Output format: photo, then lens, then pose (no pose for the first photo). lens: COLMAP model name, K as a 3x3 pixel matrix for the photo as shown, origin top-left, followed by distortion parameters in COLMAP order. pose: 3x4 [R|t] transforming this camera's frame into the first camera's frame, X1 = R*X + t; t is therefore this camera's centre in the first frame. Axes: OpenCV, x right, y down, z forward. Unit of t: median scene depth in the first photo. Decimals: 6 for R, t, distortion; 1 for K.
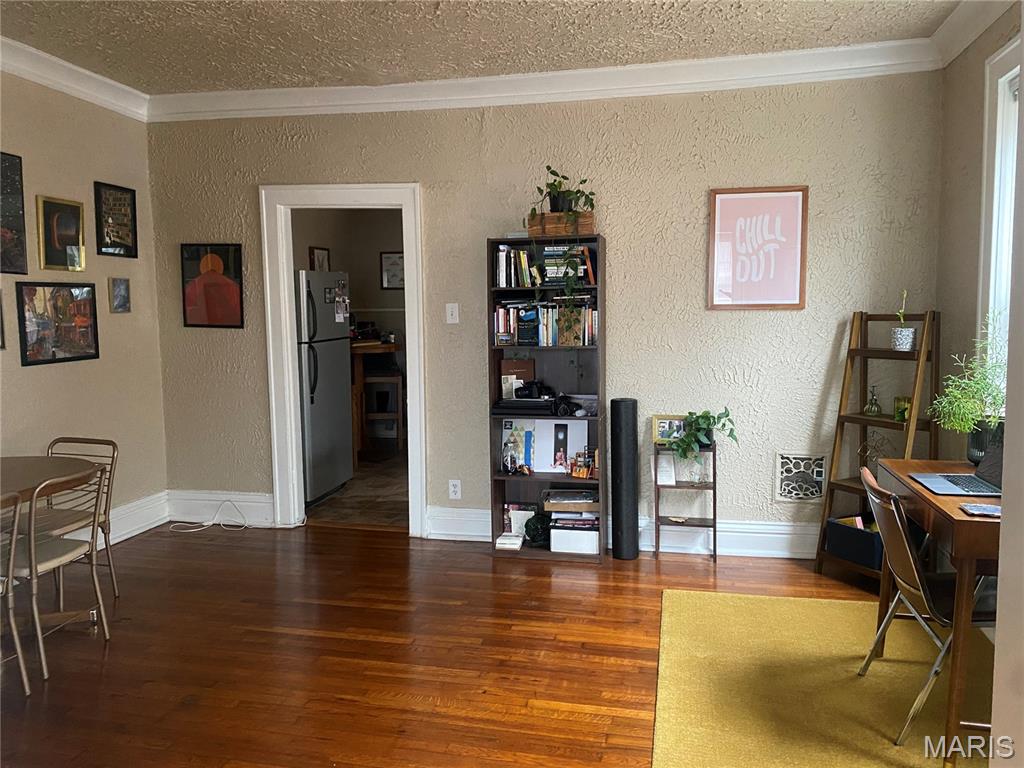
lens RADIAL K [[766.2, 0, 507.6], [0, 766.2, 379.5], [0, 0, 1]] dist [0.090350, -0.188012]
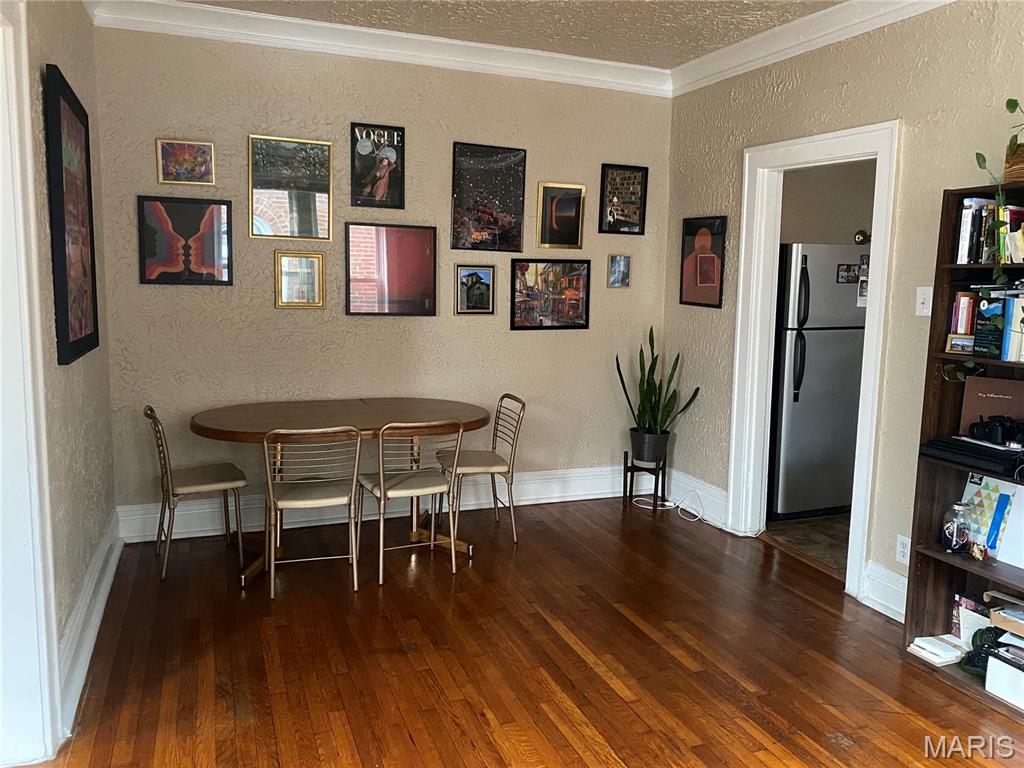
lens RADIAL K [[773.8, 0, 508.2], [0, 773.8, 378.8], [0, 0, 1]] dist [0.001125, -0.002795]
pose [[0.547752, 0.126746, -0.826984, 0.329701], [-0.100846, 0.991253, 0.085127, -0.040848], [0.830541, 0.036769, 0.555743, 0.319719]]
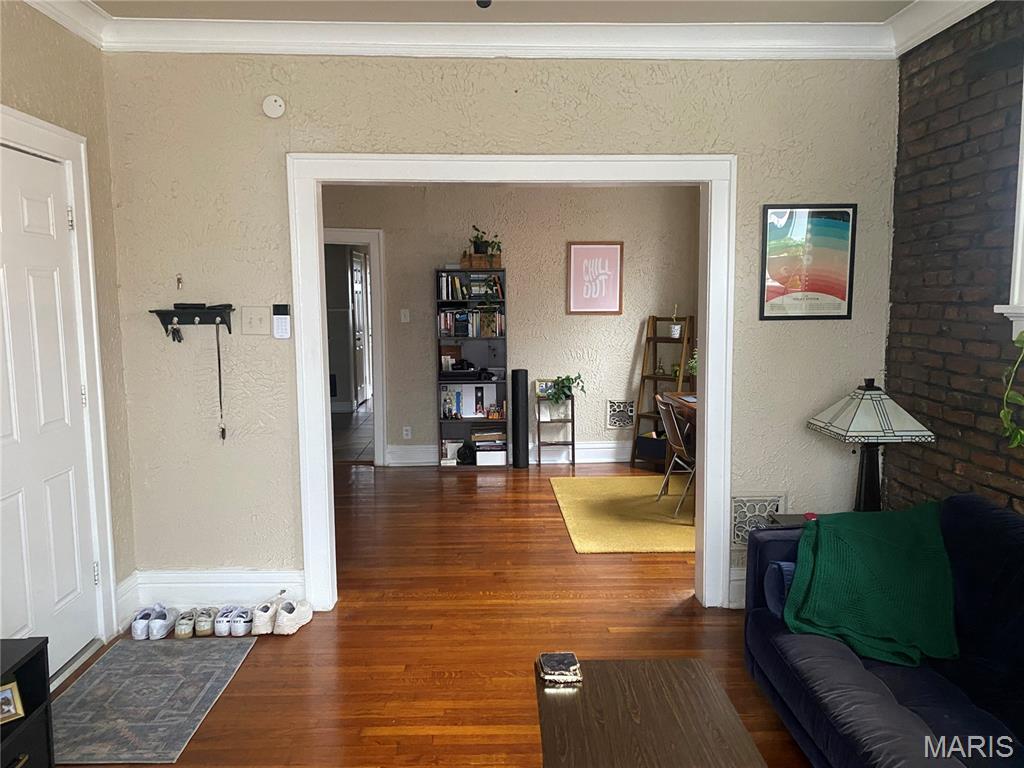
lens RADIAL K [[766.2, 0, 507.6], [0, 766.2, 379.5], [0, 0, 1]] dist [0.090350, -0.188012]
pose [[0.969153, -0.020581, 0.245600, -0.267789], [0.018992, 0.999781, 0.008835, 0.031864], [-0.245728, -0.003898, 0.969331, -0.555642]]
